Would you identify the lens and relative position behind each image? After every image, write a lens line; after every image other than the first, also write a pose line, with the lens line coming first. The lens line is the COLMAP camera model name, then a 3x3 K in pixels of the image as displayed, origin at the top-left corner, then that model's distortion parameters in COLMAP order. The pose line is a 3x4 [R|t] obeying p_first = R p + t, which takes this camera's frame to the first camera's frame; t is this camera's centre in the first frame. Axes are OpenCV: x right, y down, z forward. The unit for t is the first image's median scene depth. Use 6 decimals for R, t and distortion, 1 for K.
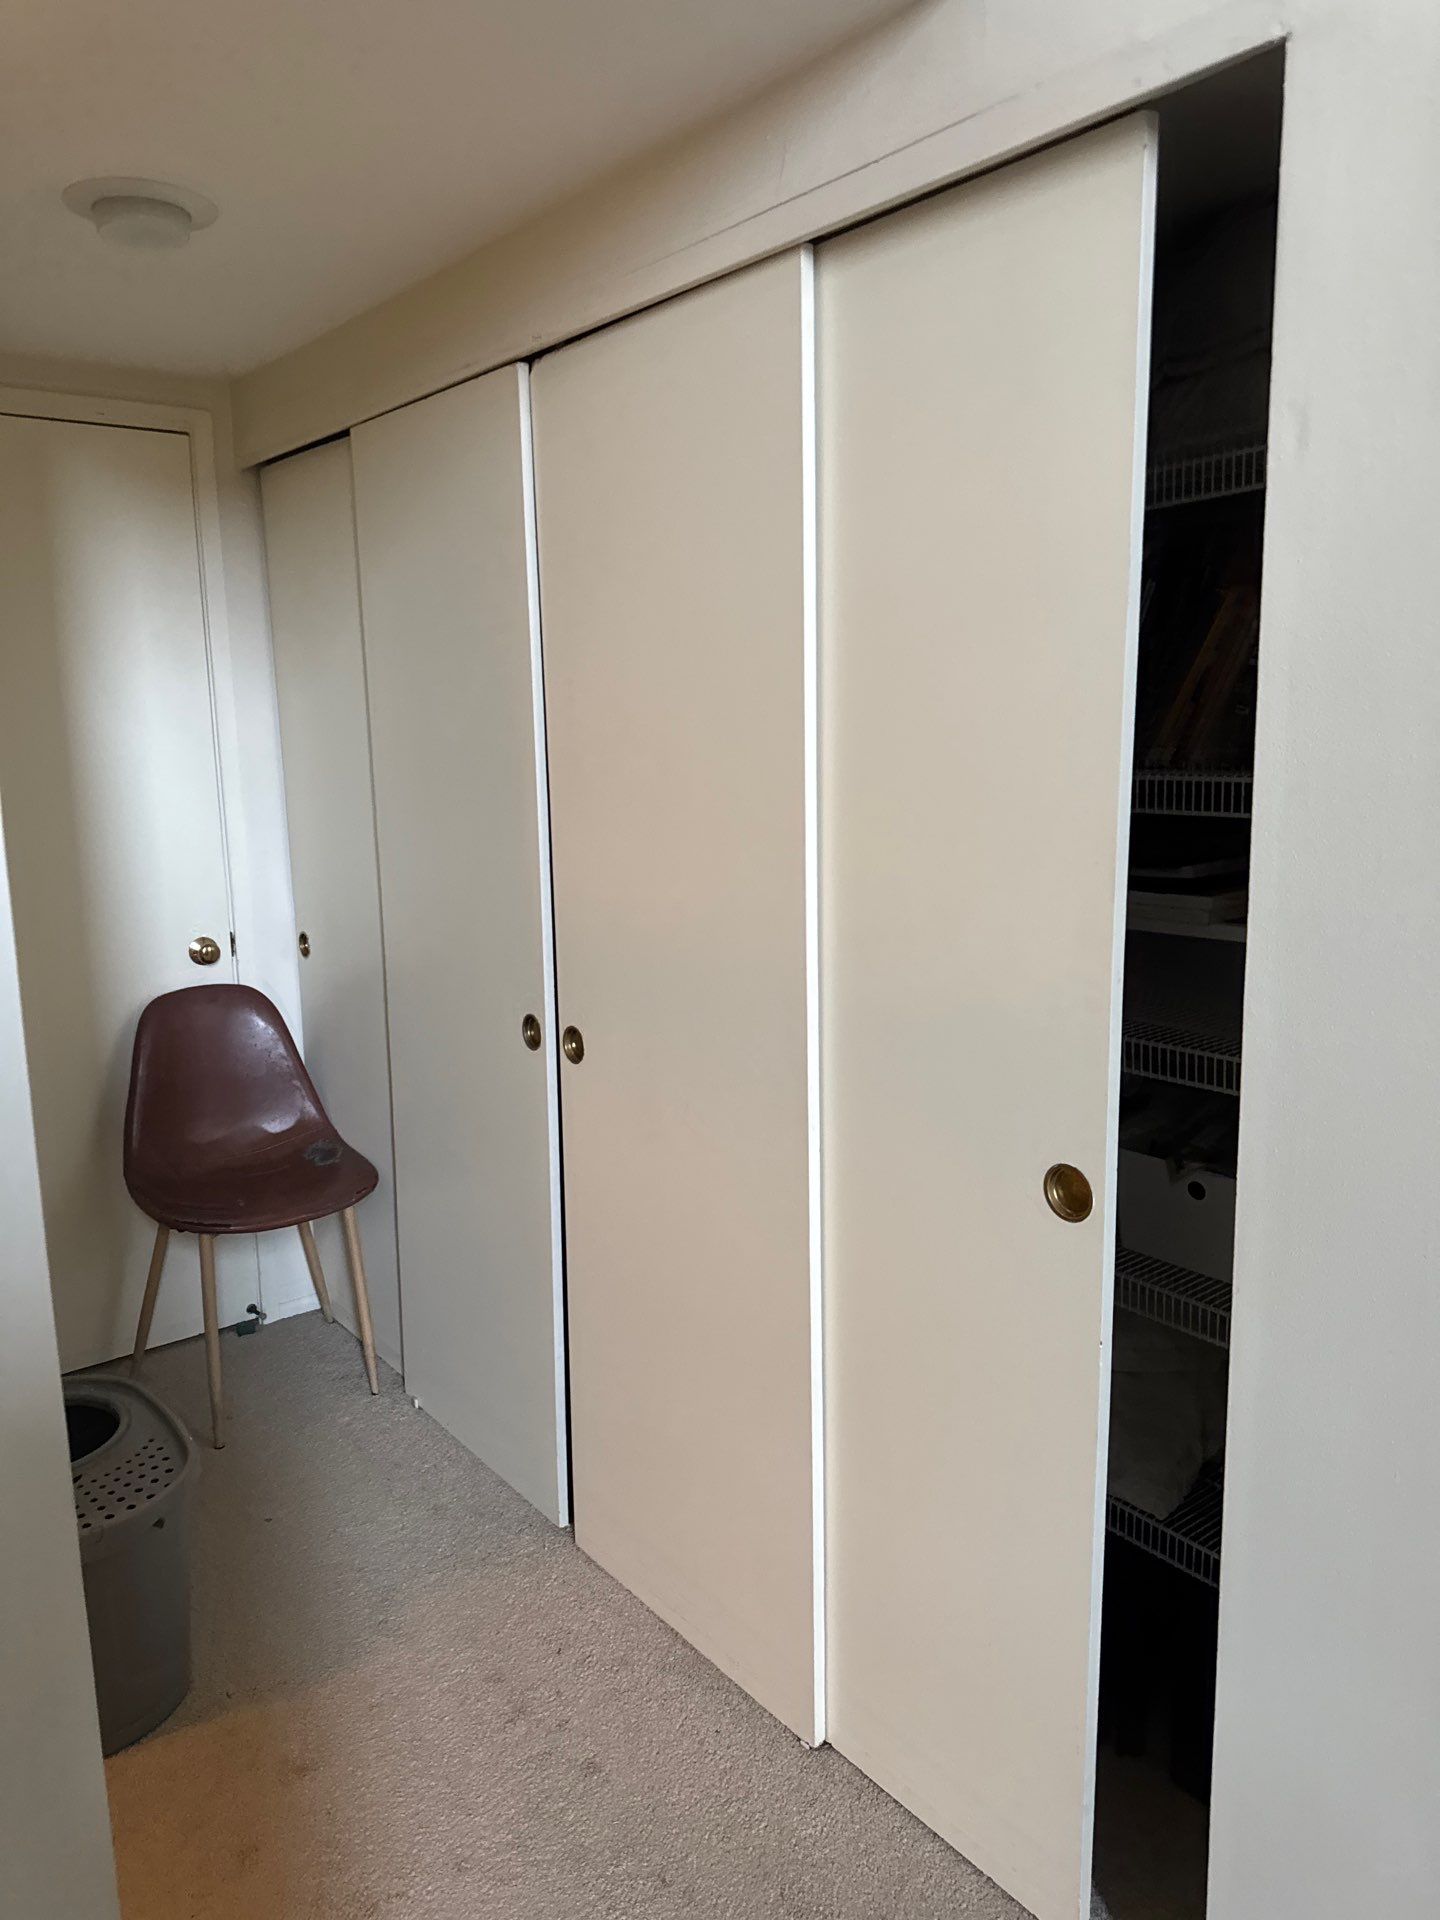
lens RADIAL K [[1354.8, 0, 720.0], [0, 1354.8, 960.0], [0, 0, 1]] dist [0.001743, -0.003819]
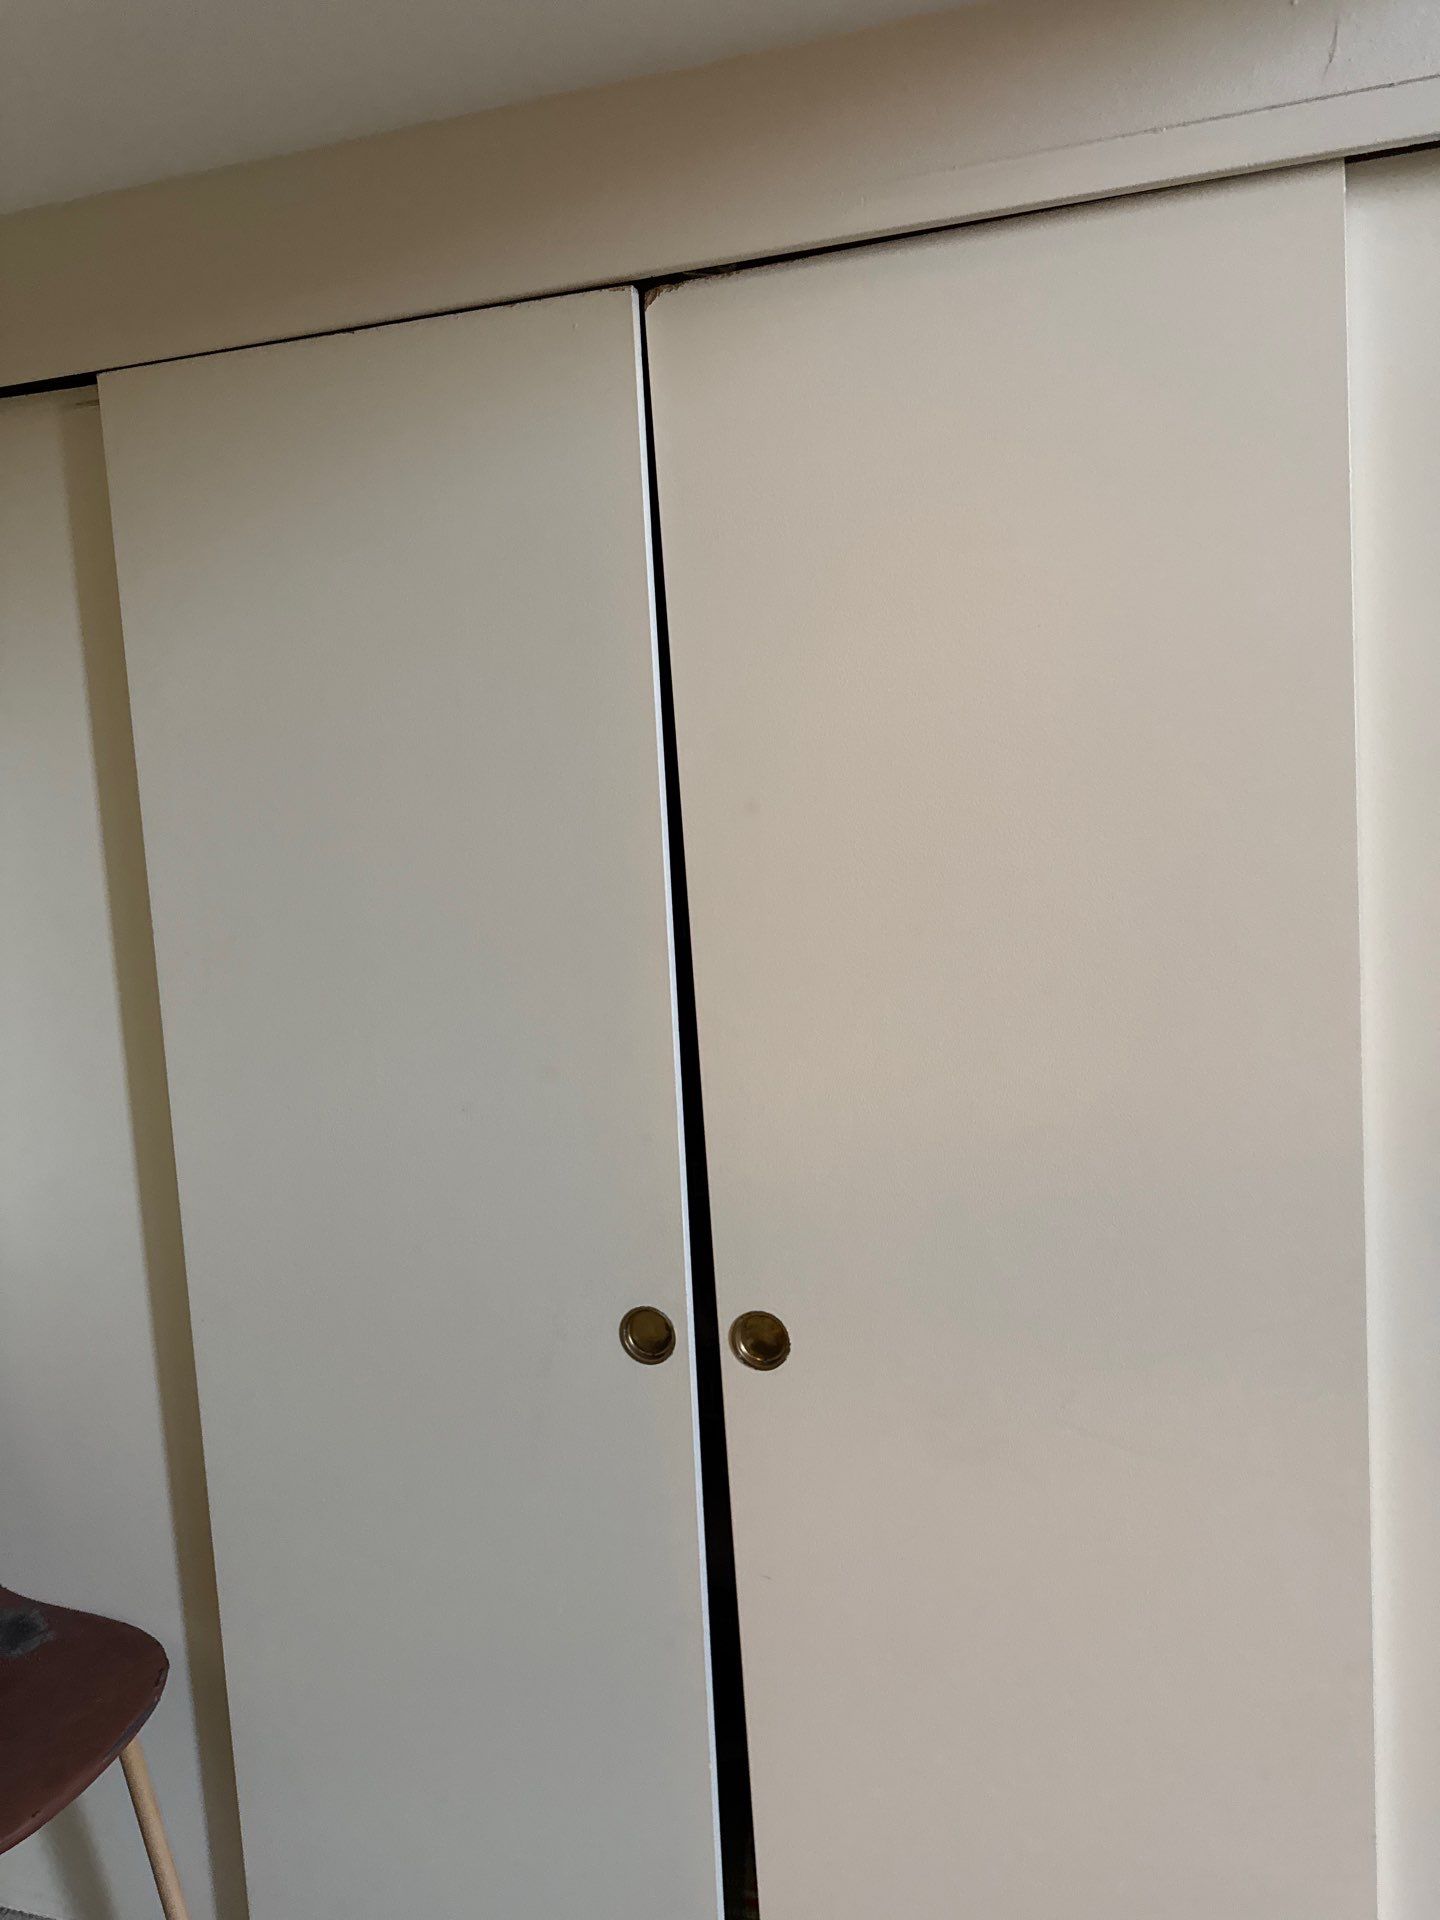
lens RADIAL K [[1220.2, 0, 720.0], [0, 1220.2, 960.0], [0, 0, 1]] dist [0.004763, 0.001335]
pose [[0.807767, -0.075682, 0.584624, -0.384470], [0.136256, 0.988840, -0.060252, -0.071698], [-0.573539, 0.128328, 0.809064, 0.448611]]
